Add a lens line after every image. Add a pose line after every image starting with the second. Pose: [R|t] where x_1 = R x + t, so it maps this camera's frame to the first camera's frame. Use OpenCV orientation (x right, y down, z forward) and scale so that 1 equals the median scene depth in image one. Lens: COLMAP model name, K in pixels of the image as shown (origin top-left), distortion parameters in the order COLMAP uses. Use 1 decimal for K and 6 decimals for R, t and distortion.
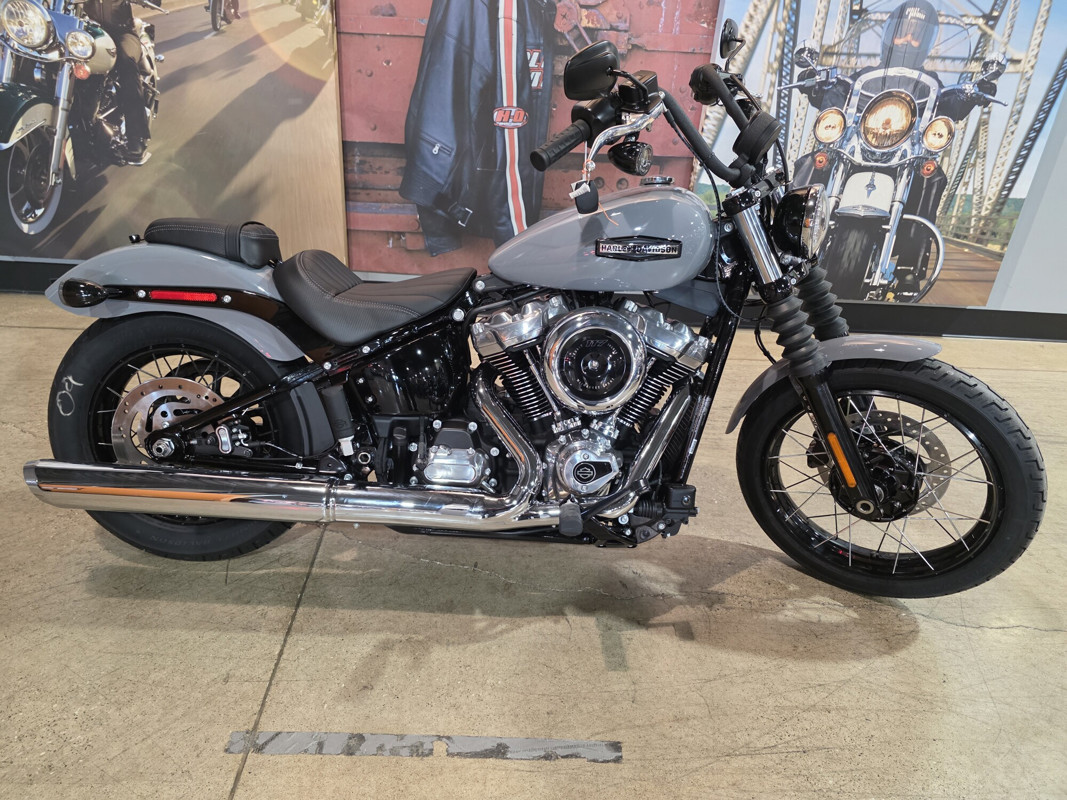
lens RADIAL K [[710.8, 0, 536.2], [0, 710.8, 404.5], [0, 0, 1]] dist [0.040436, -0.036447]
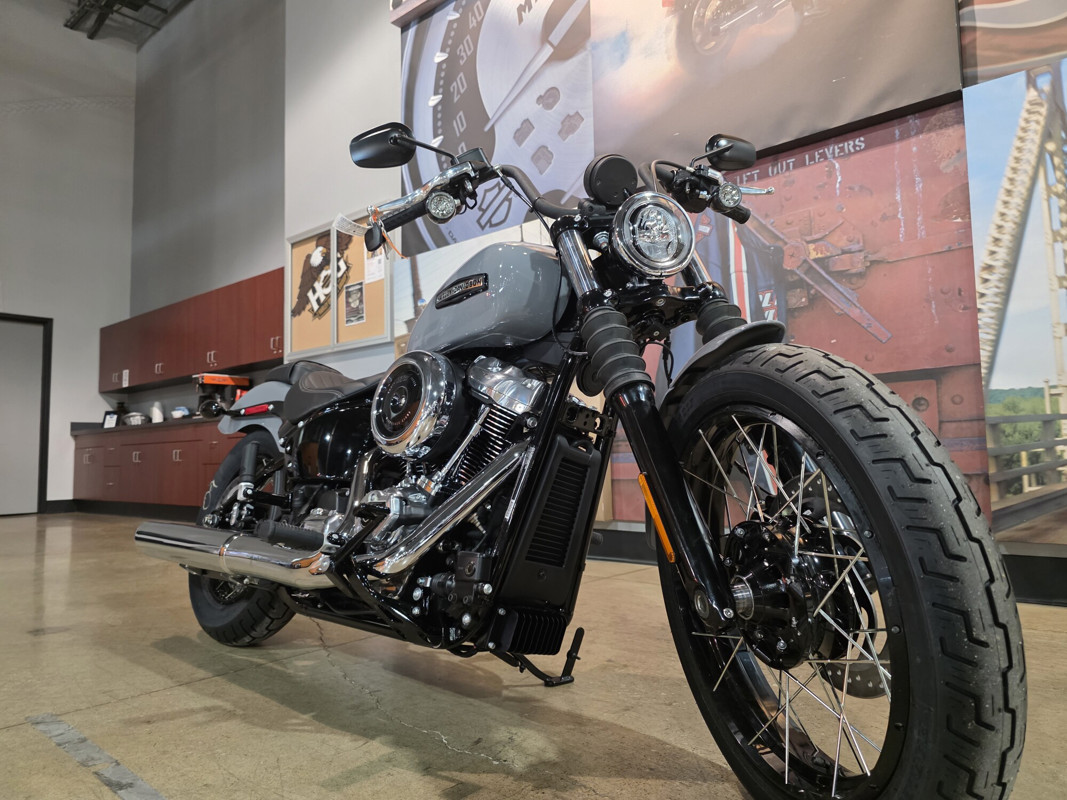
lens RADIAL K [[712.1, 0, 532.2], [0, 712.1, 394.9], [0, 0, 1]] dist [0.052457, -0.046995]
pose [[0.722623, -0.143551, -0.676172, 0.720096], [-0.242159, 0.863636, -0.442144, 0.265799], [0.647437, 0.483244, 0.589321, 0.453920]]
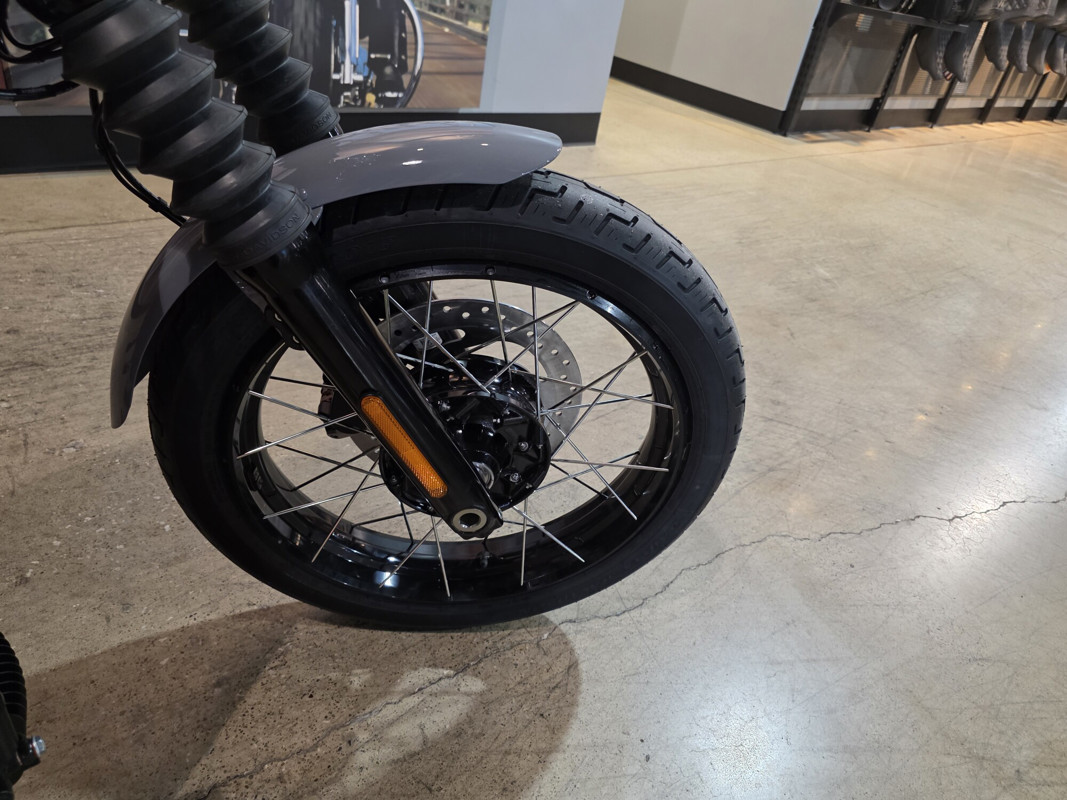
lens RADIAL K [[727.8, 0, 548.3], [0, 727.8, 397.1], [0, 0, 1]] dist [0.033421, -0.039363]
pose [[0.763617, -0.286369, 0.578690, 0.233001], [0.167924, 0.953504, 0.250263, -0.037574], [-0.623451, -0.093929, 0.776200, 0.570001]]
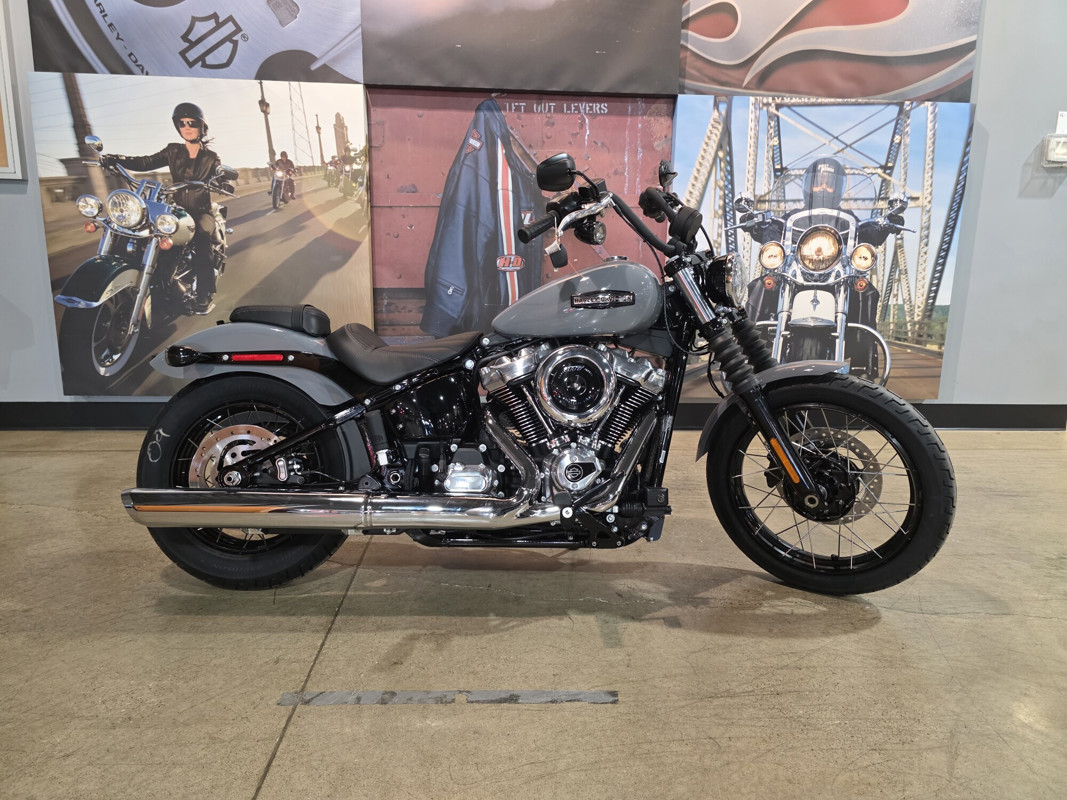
lens RADIAL K [[702.3, 0, 544.4], [0, 702.3, 389.5], [0, 0, 1]] dist [0.060034, -0.060932]
pose [[0.998579, -0.053257, -0.002151, 0.023239], [0.050709, 0.961698, -0.269380, 0.241601], [0.016415, 0.268888, 0.963032, -0.185266]]
